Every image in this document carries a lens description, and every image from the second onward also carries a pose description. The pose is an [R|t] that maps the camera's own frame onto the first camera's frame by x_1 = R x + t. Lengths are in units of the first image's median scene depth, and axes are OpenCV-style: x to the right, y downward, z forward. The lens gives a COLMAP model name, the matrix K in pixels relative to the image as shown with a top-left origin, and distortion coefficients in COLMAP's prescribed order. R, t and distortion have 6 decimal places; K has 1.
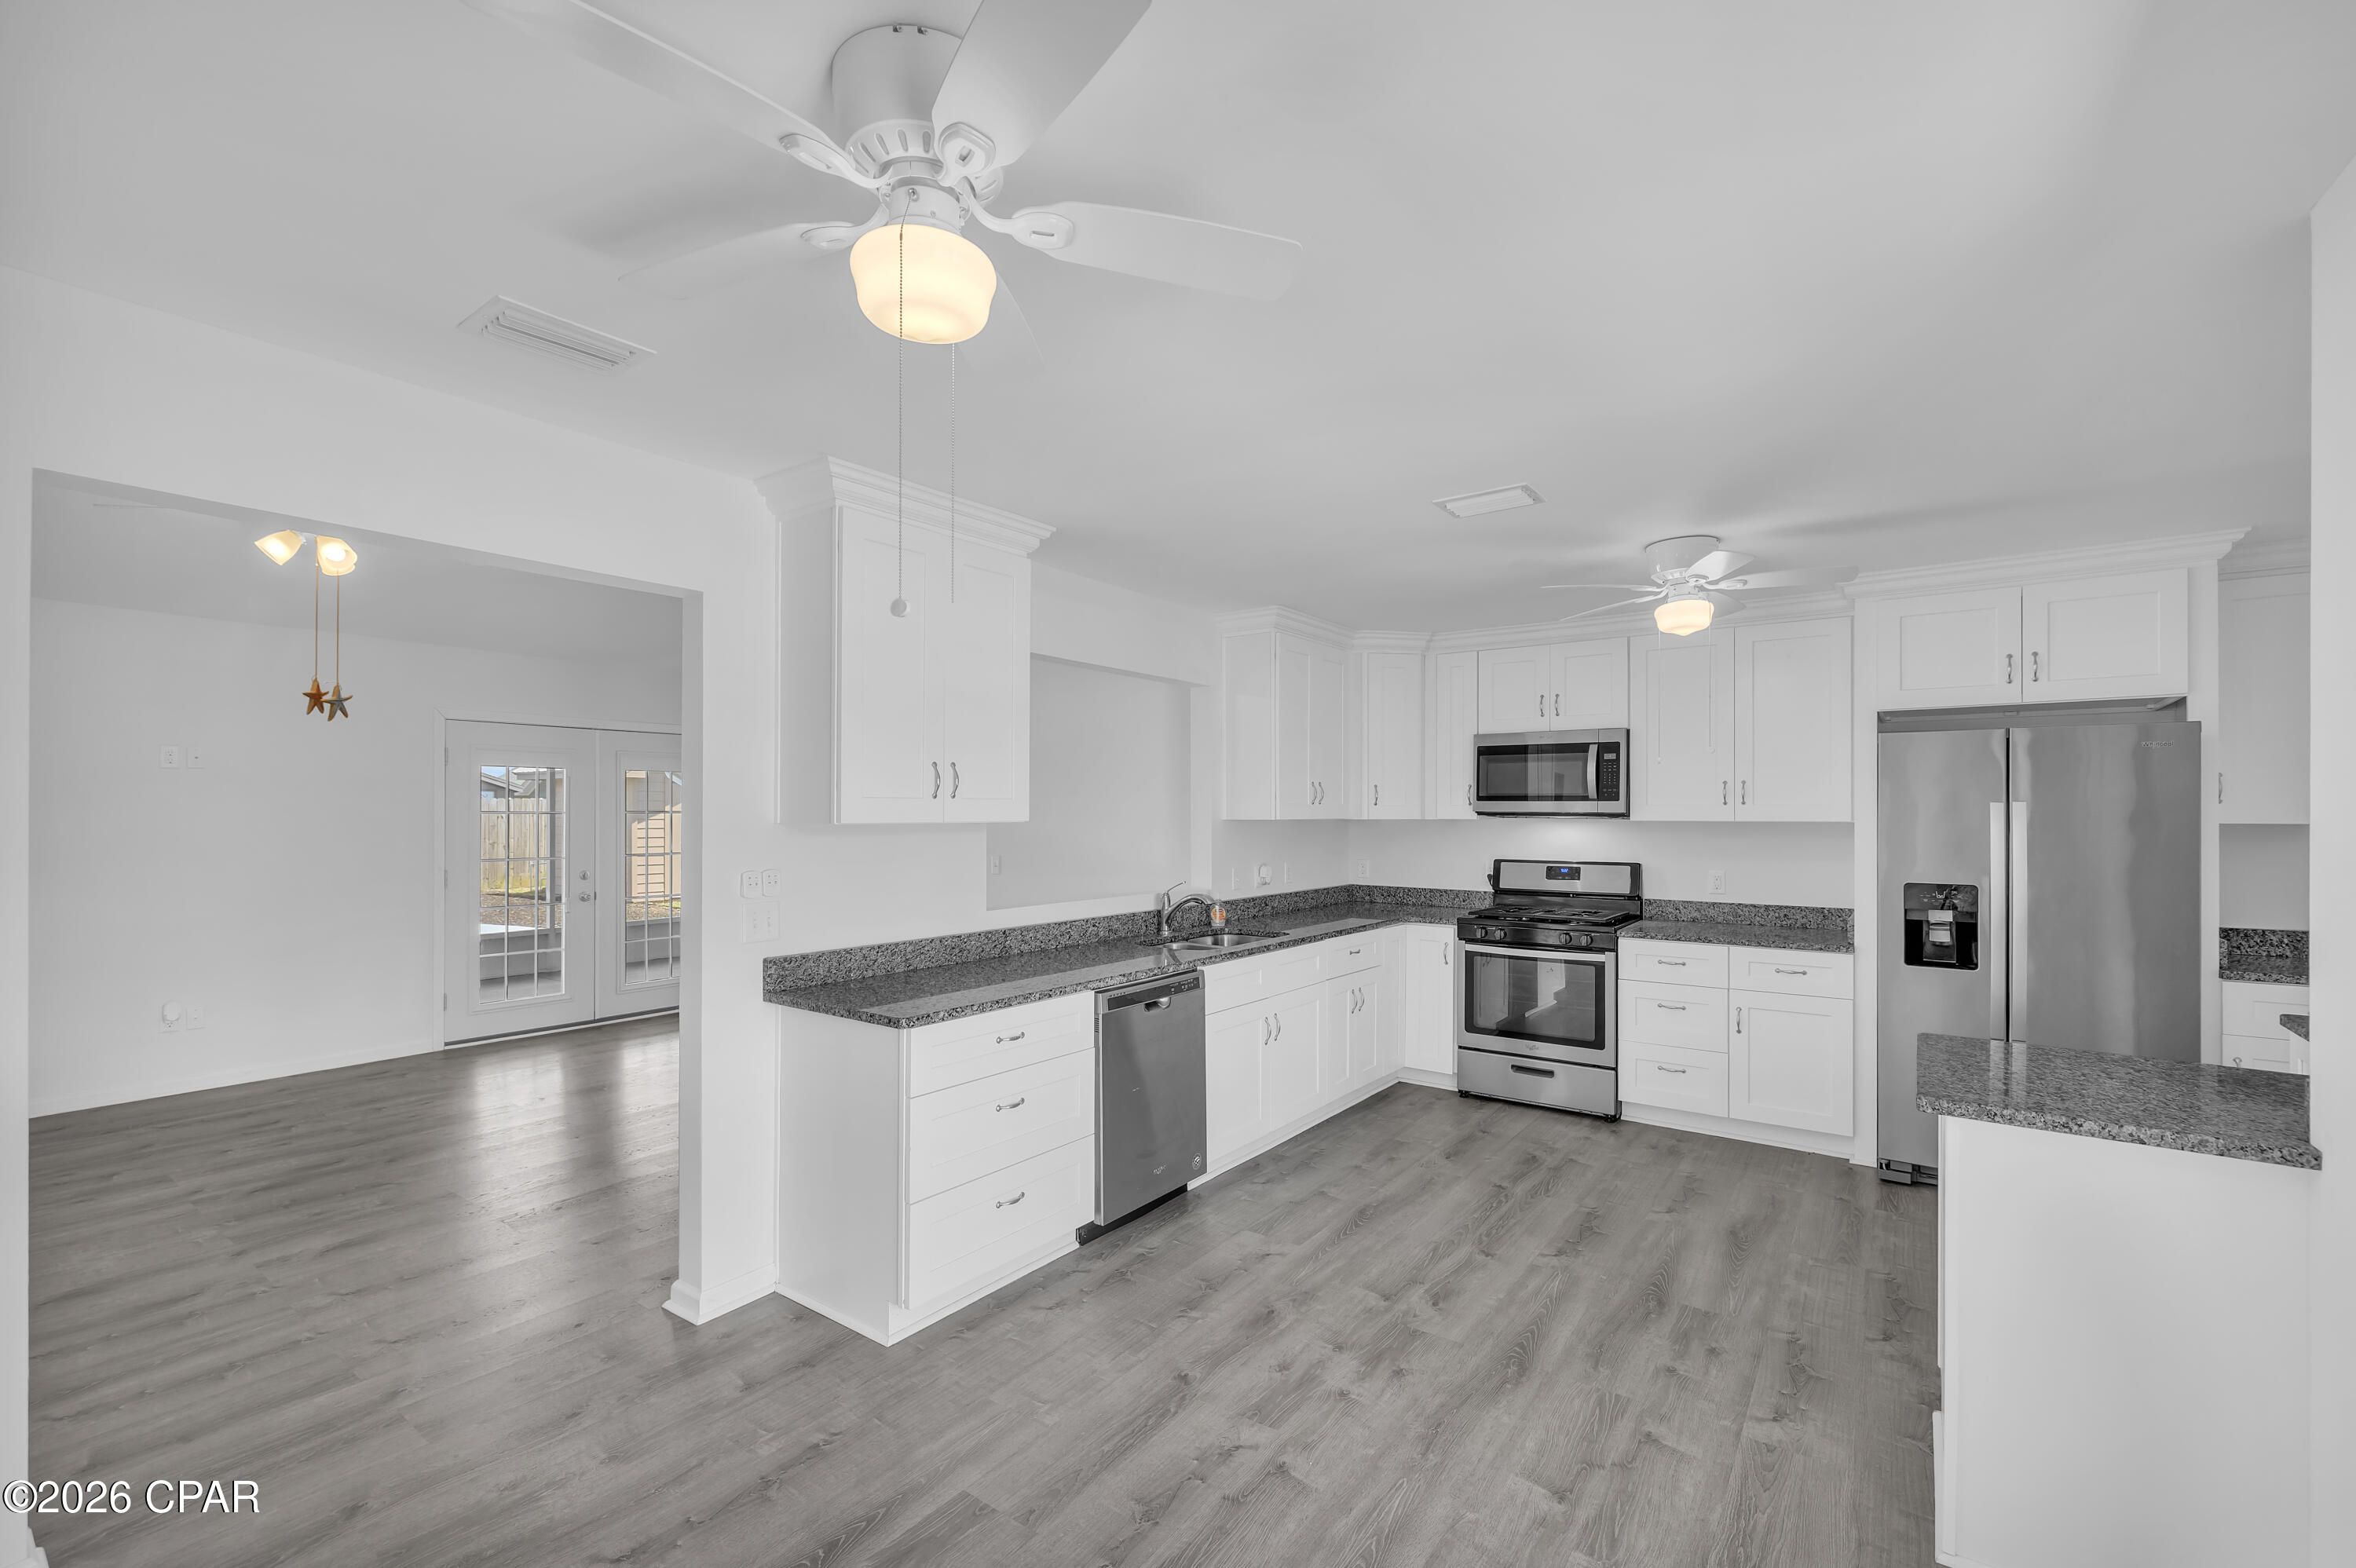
lens RADIAL K [[1007.5, 0, 1182.2], [0, 1007.5, 801.8], [0, 0, 1]] dist [0.001279, -0.001406]
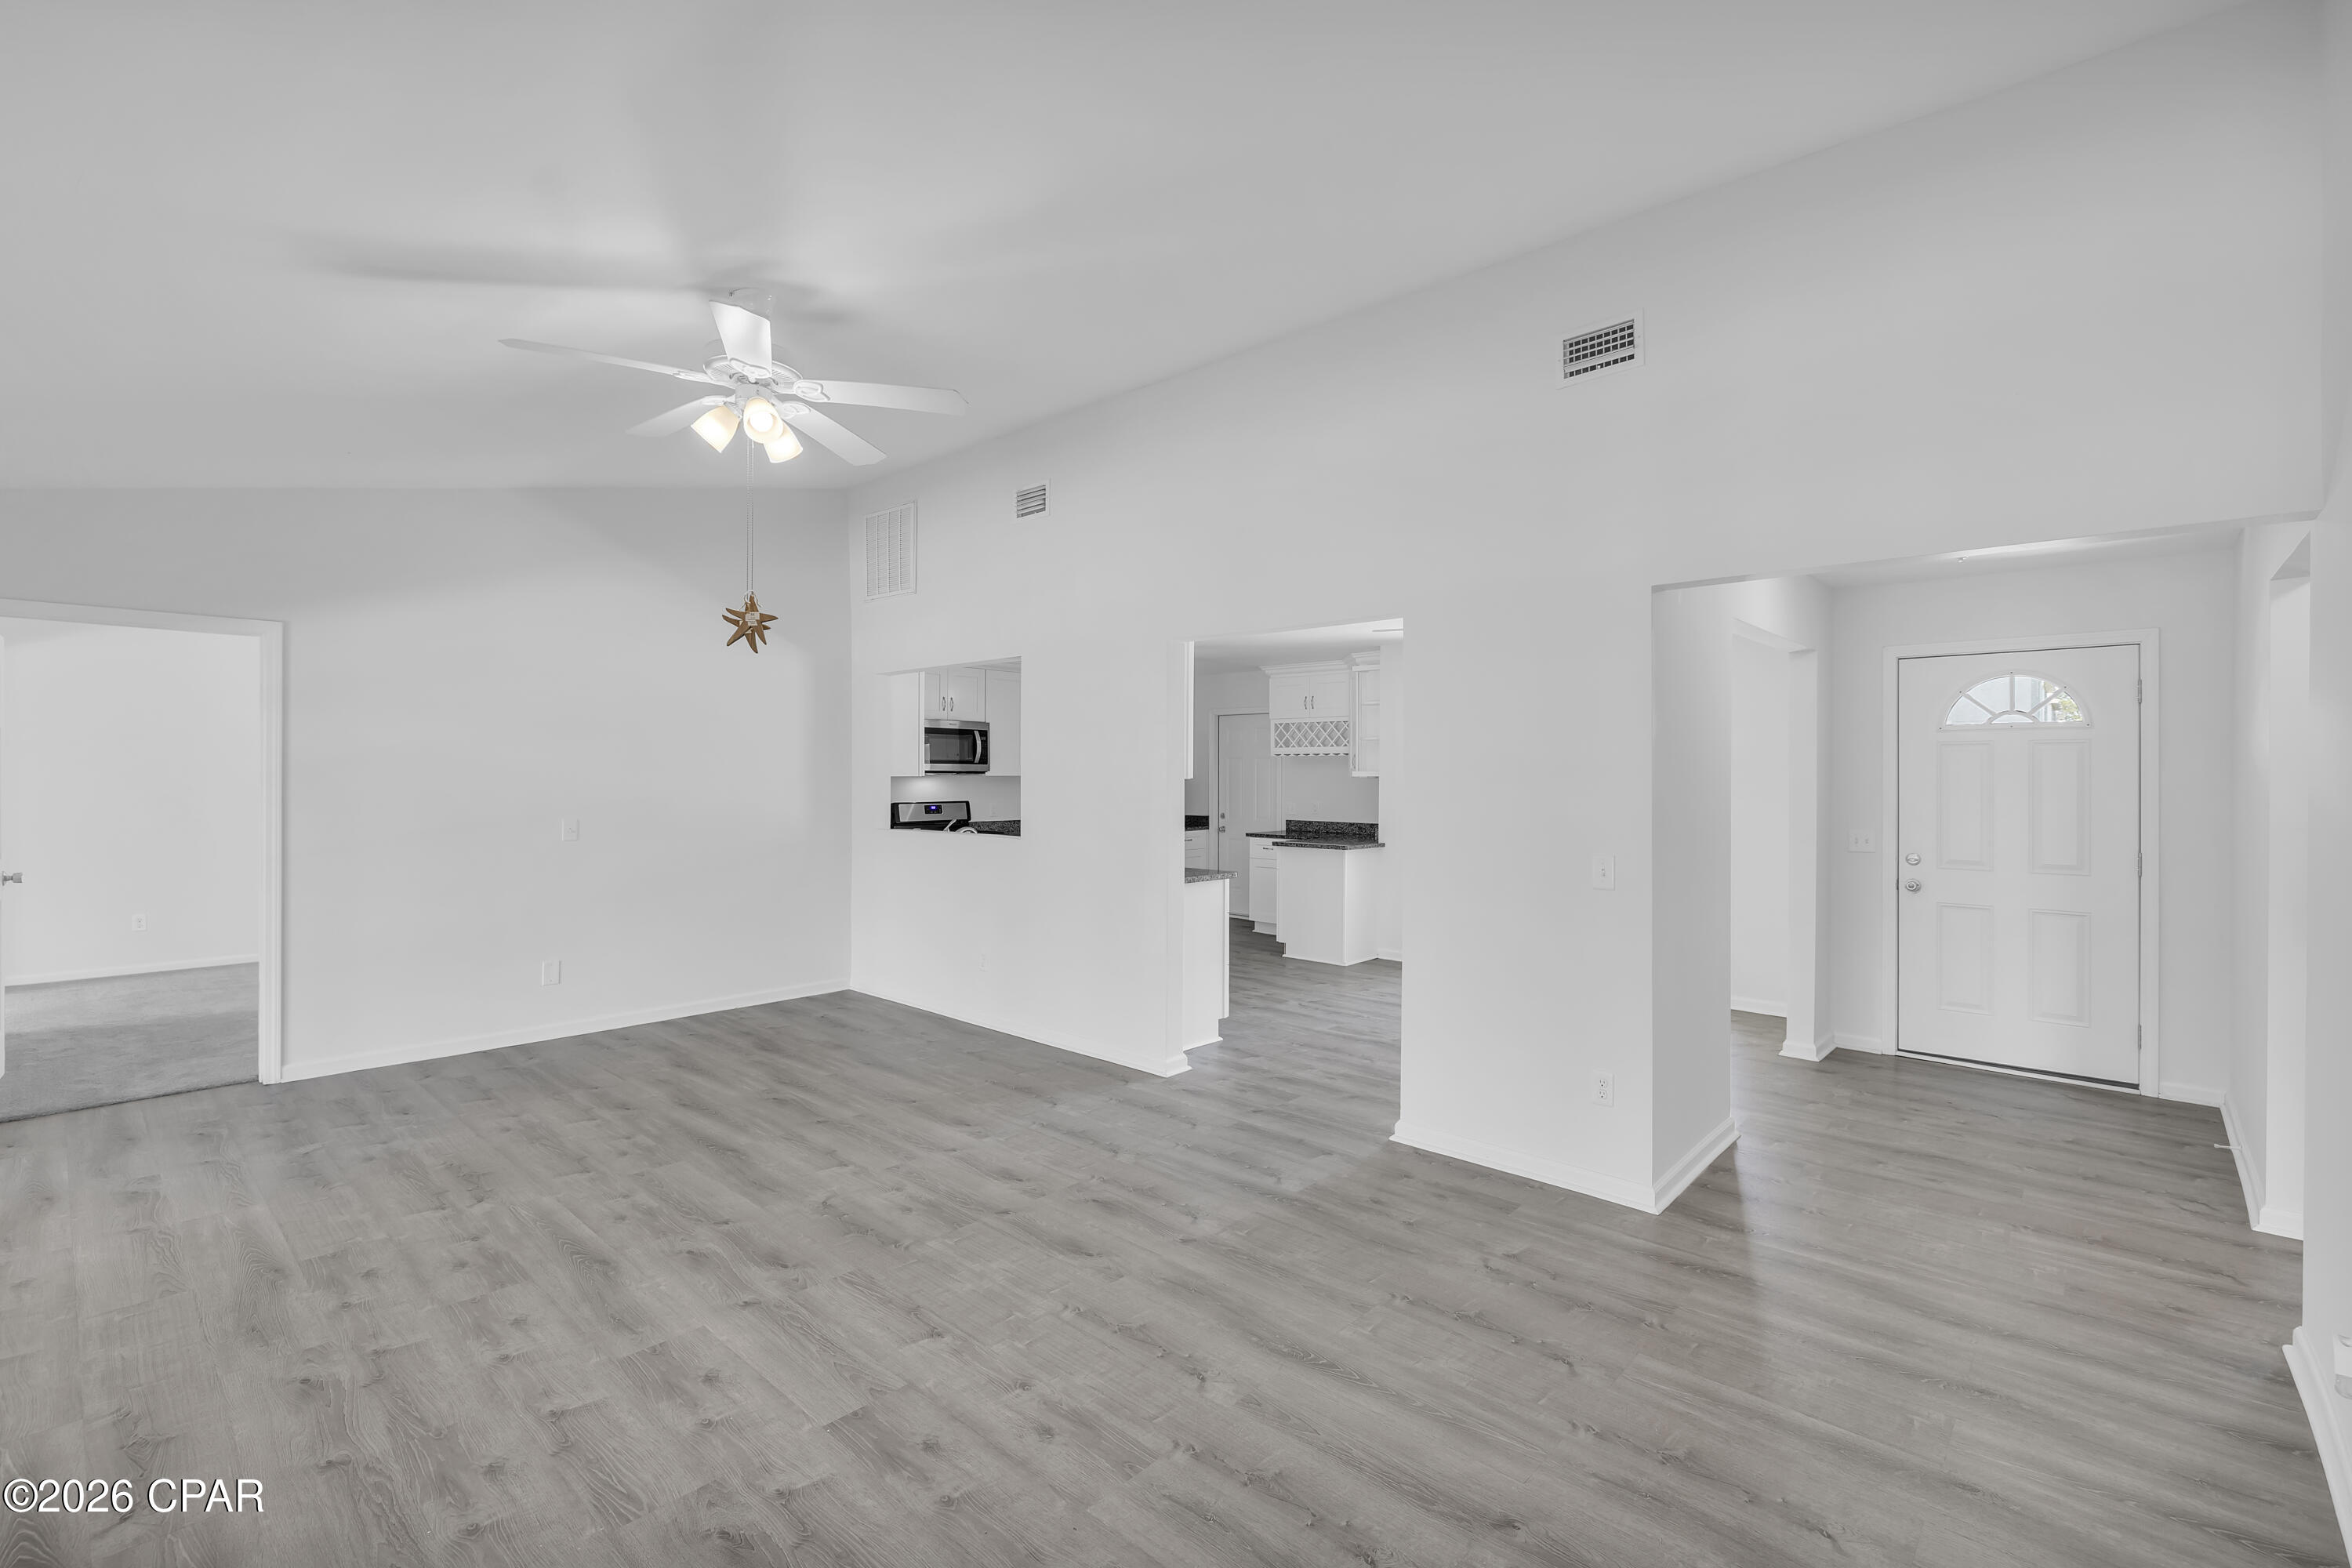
lens RADIAL K [[1033.0, 0, 1156.8], [0, 1033.0, 836.4], [0, 0, 1]] dist [0.008199, -0.001831]
pose [[0.122833, -0.064387, 0.990336, -1.492807], [-0.014899, 0.997661, 0.066712, -0.000655], [-0.992315, -0.022950, 0.121587, 0.569123]]
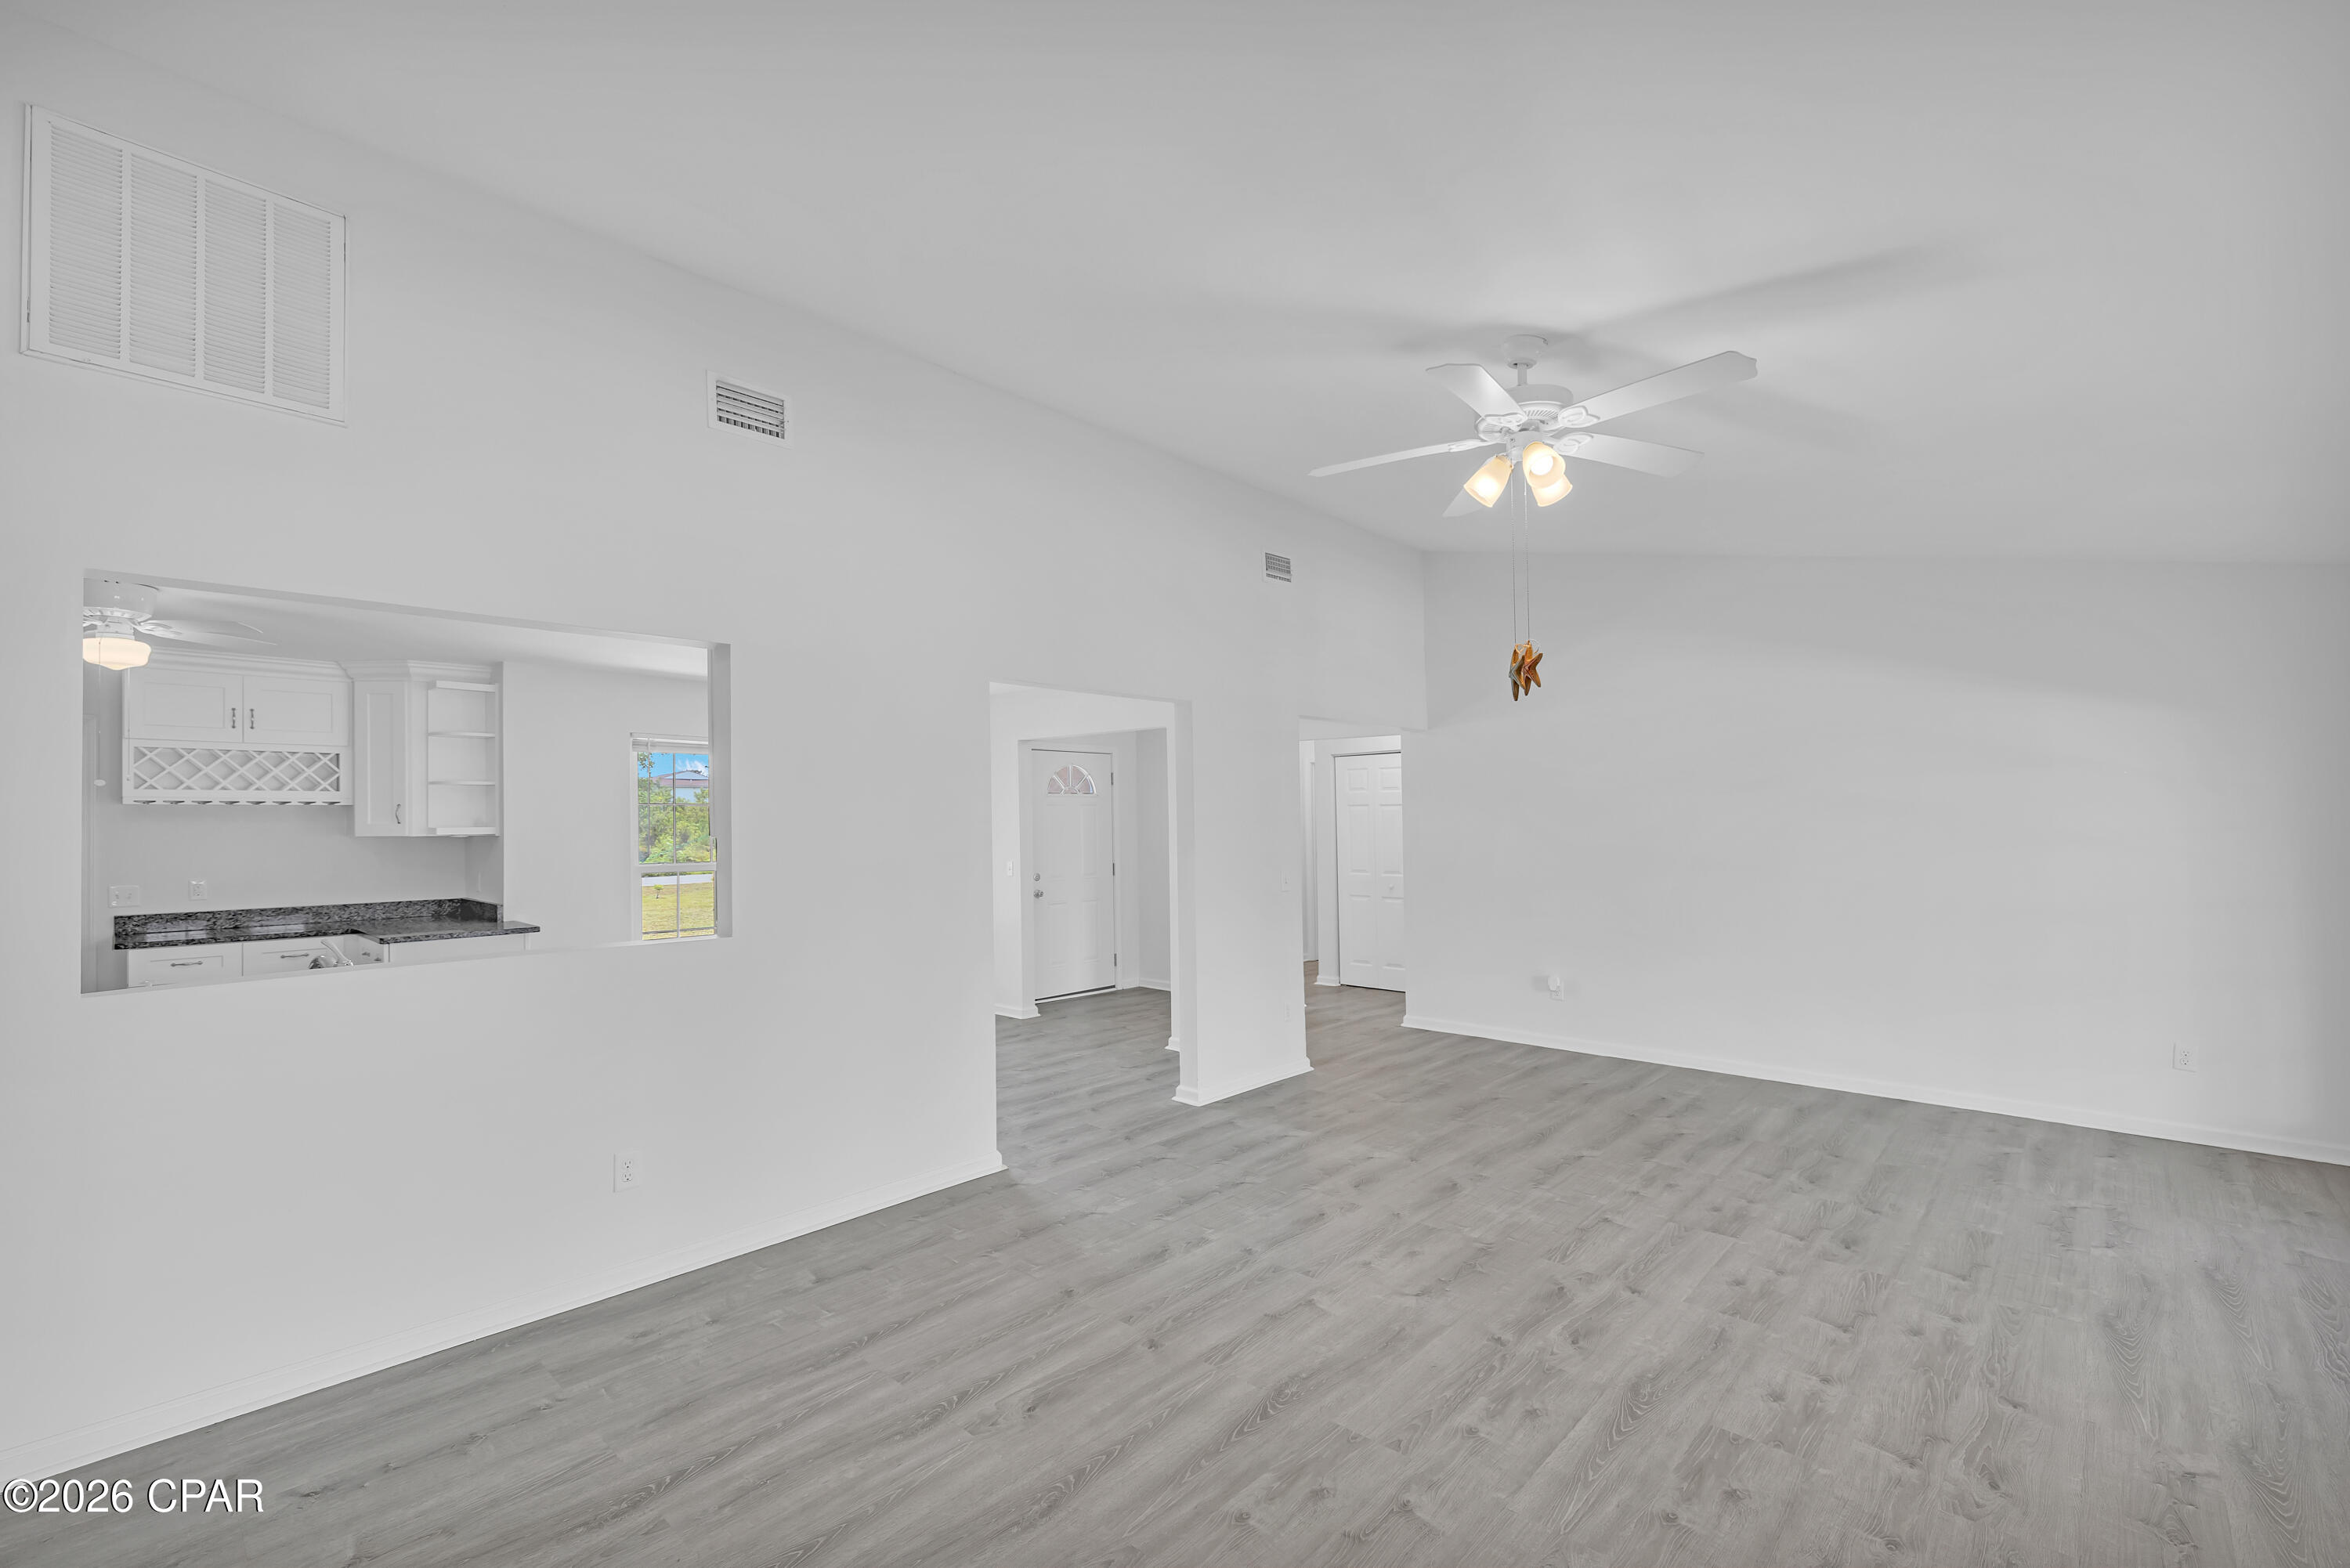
lens RADIAL K [[1004.9, 0, 1181.8], [0, 1004.9, 826.9], [0, 0, 1]] dist [0.001279, -0.001406]
pose [[-0.993426, 0.007547, 0.114224, -0.643999], [0.006880, 0.999957, -0.006231, 0.016901], [-0.114267, -0.005404, -0.993435, 1.663541]]
